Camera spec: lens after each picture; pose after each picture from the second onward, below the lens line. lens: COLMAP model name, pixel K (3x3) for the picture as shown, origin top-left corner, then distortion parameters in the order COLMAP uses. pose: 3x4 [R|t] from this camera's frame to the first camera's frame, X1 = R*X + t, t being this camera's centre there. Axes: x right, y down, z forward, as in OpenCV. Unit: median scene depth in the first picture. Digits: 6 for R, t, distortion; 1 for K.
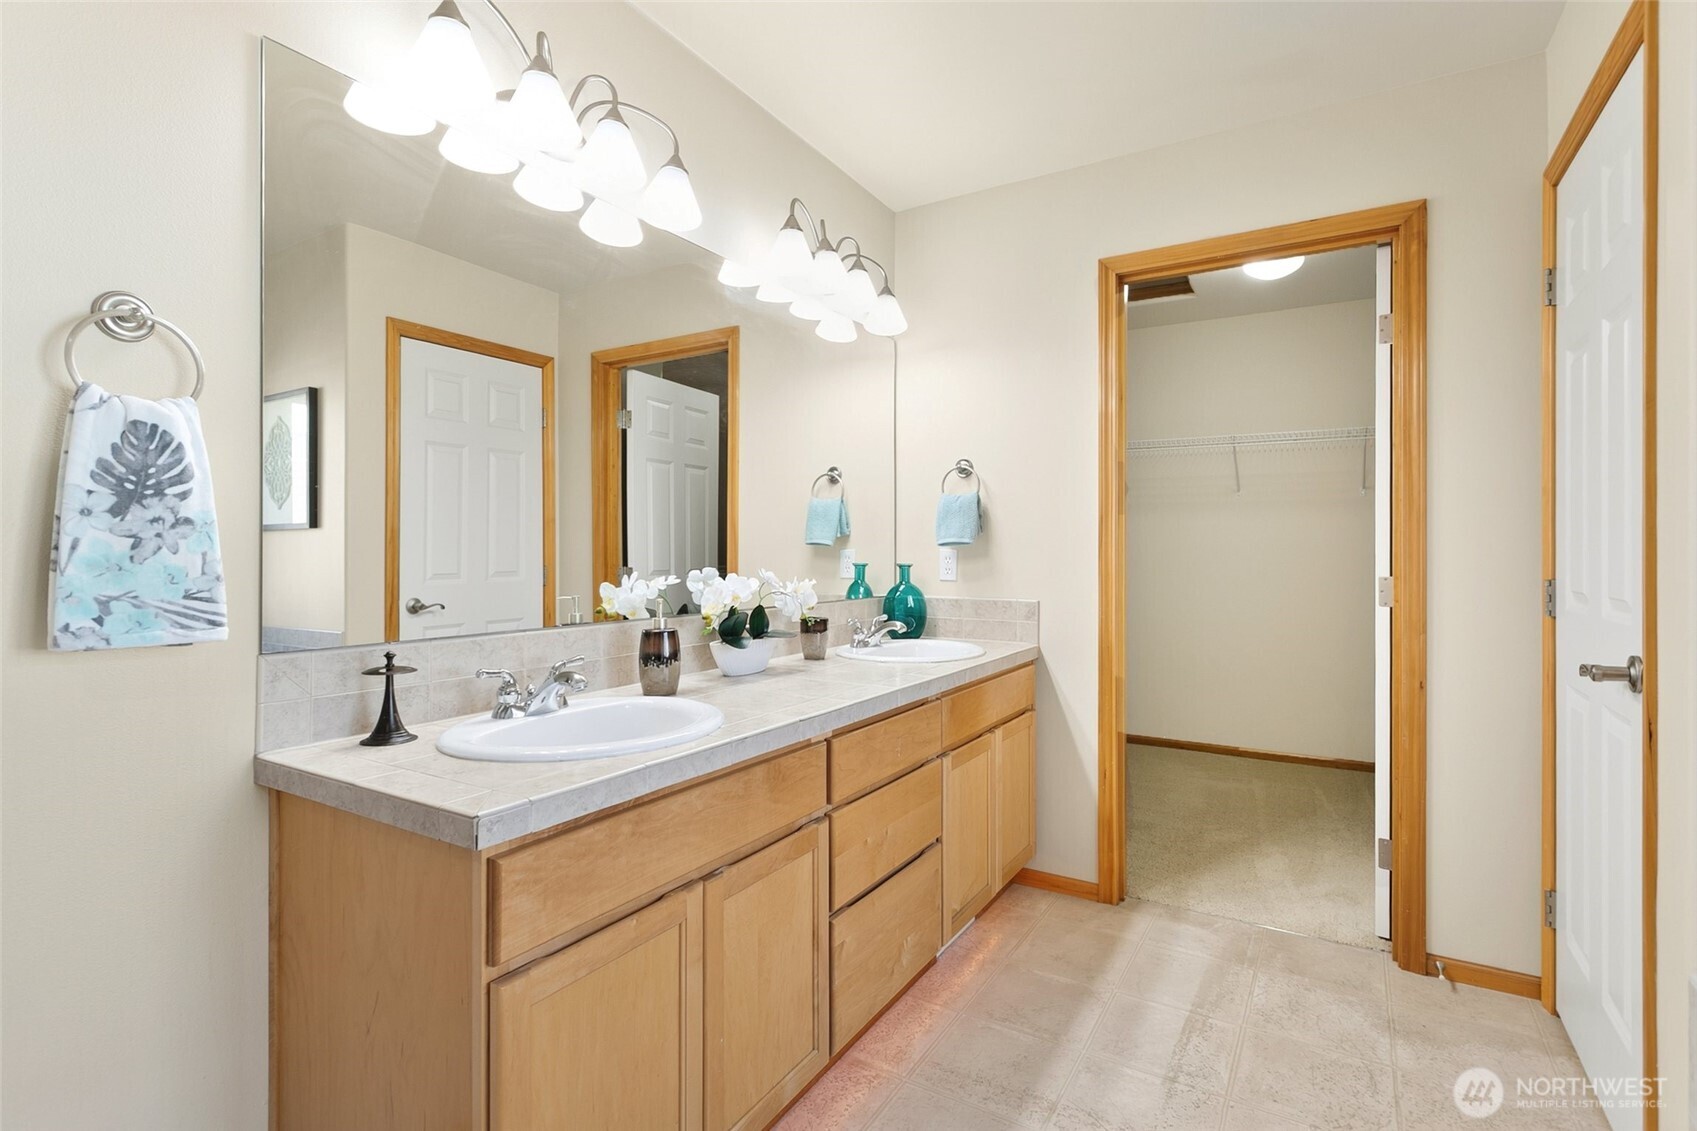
lens RADIAL K [[801.0, 0, 882.6], [0, 801.0, 548.3], [0, 0, 1]] dist [0.000093, -0.000281]
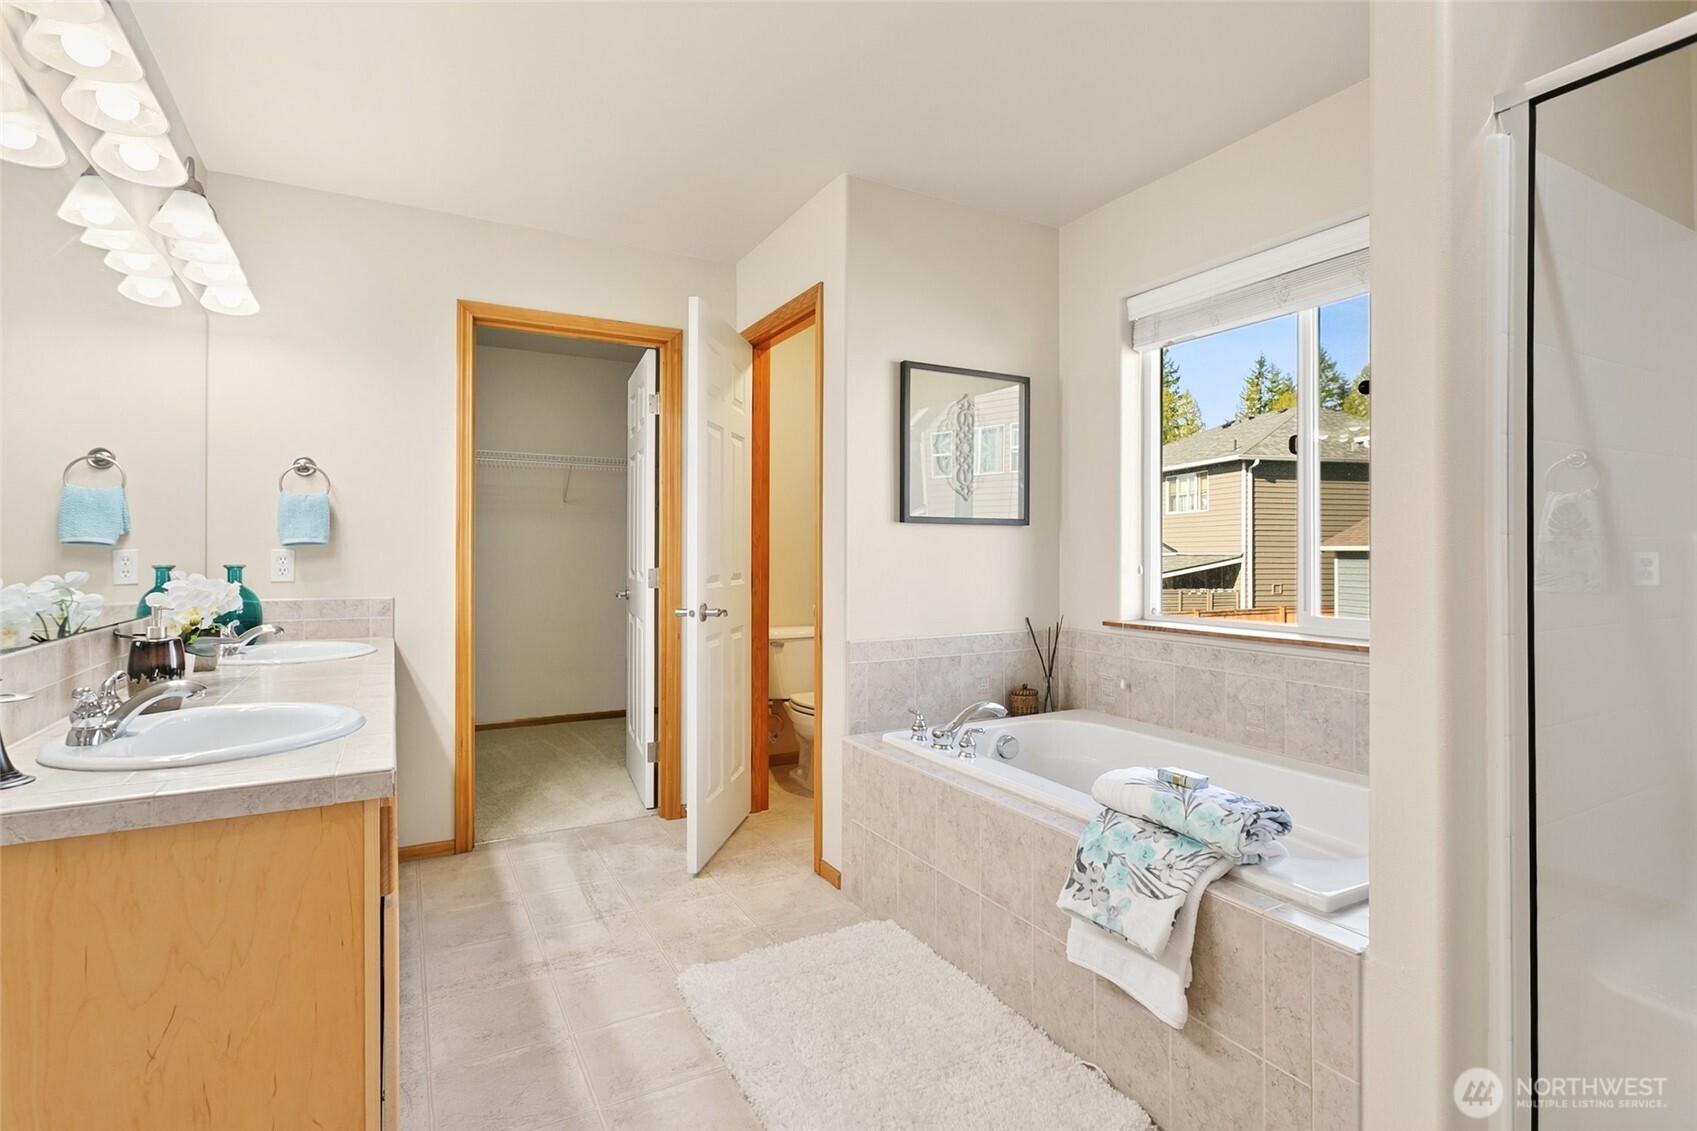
lens RADIAL K [[806.6, 0, 852.1], [0, 806.6, 559.1], [0, 0, 1]] dist [0.023187, -0.000301]
pose [[0.505049, -0.007429, 0.863059, -0.486684], [-0.003650, 0.999936, 0.010743, -0.000265], [-0.863083, -0.008576, 0.504989, -0.091579]]
